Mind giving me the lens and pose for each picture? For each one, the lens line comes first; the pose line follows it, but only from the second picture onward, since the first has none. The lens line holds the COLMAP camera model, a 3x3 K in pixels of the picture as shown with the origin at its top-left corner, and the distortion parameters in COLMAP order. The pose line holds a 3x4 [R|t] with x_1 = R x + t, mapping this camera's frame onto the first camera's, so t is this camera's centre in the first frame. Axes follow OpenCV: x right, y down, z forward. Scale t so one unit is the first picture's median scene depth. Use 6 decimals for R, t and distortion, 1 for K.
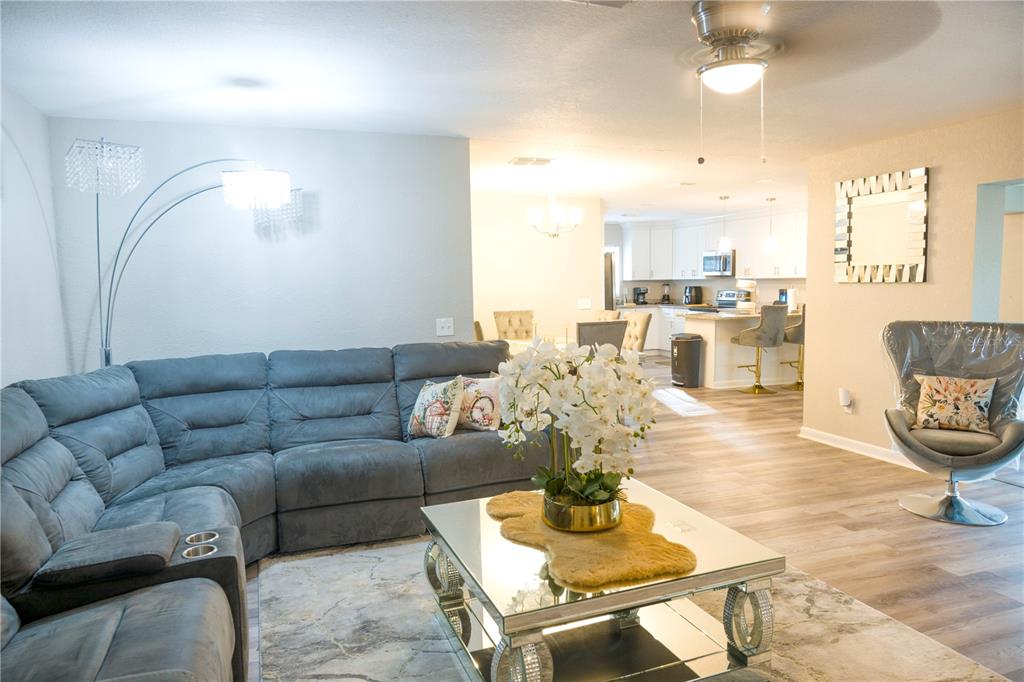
lens RADIAL K [[685.6, 0, 512.0], [0, 685.6, 341.0], [0, 0, 1]] dist [-0.008773, -0.001792]
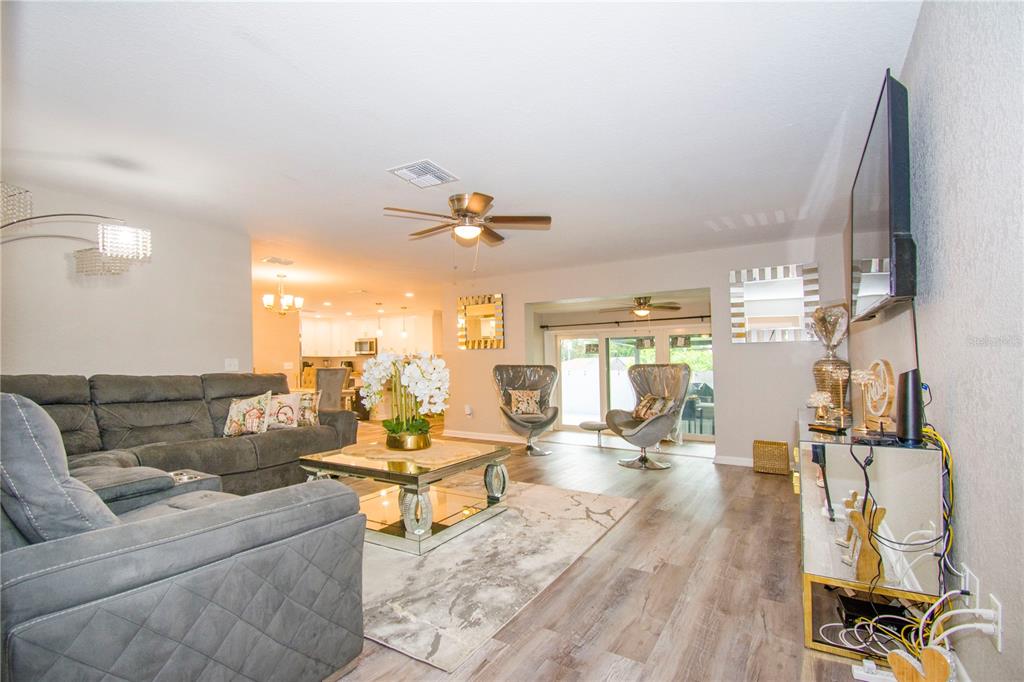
lens RADIAL K [[462.0, 0, 512.0], [0, 462.0, 341.0], [0, 0, 1]] dist [-0.003069, -0.000310]
pose [[0.781102, 0.052566, 0.622186, -0.270636], [0.041760, 0.989821, -0.136053, 0.092704], [-0.623005, 0.132254, 0.770956, -0.091349]]
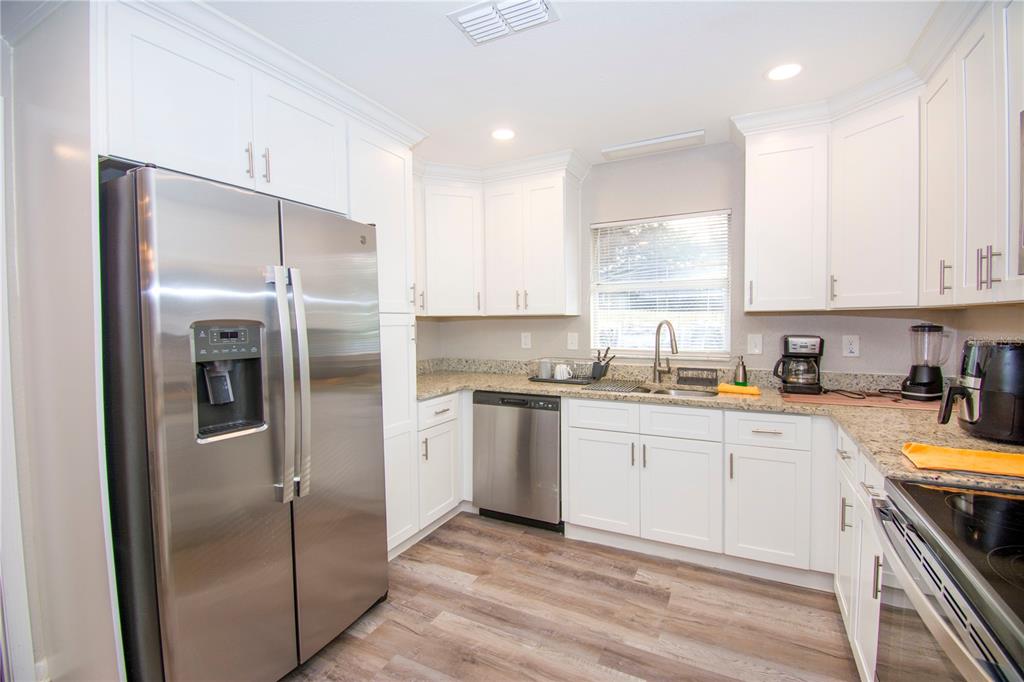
lens RADIAL K [[462.0, 0, 512.0], [0, 462.0, 341.0], [0, 0, 1]] dist [-0.003069, -0.000310]
pose [[0.692236, 0.044253, -0.720313, 0.780646], [-0.065870, 0.997826, -0.002001, -0.212188], [0.718659, 0.048832, 0.693646, 2.421299]]
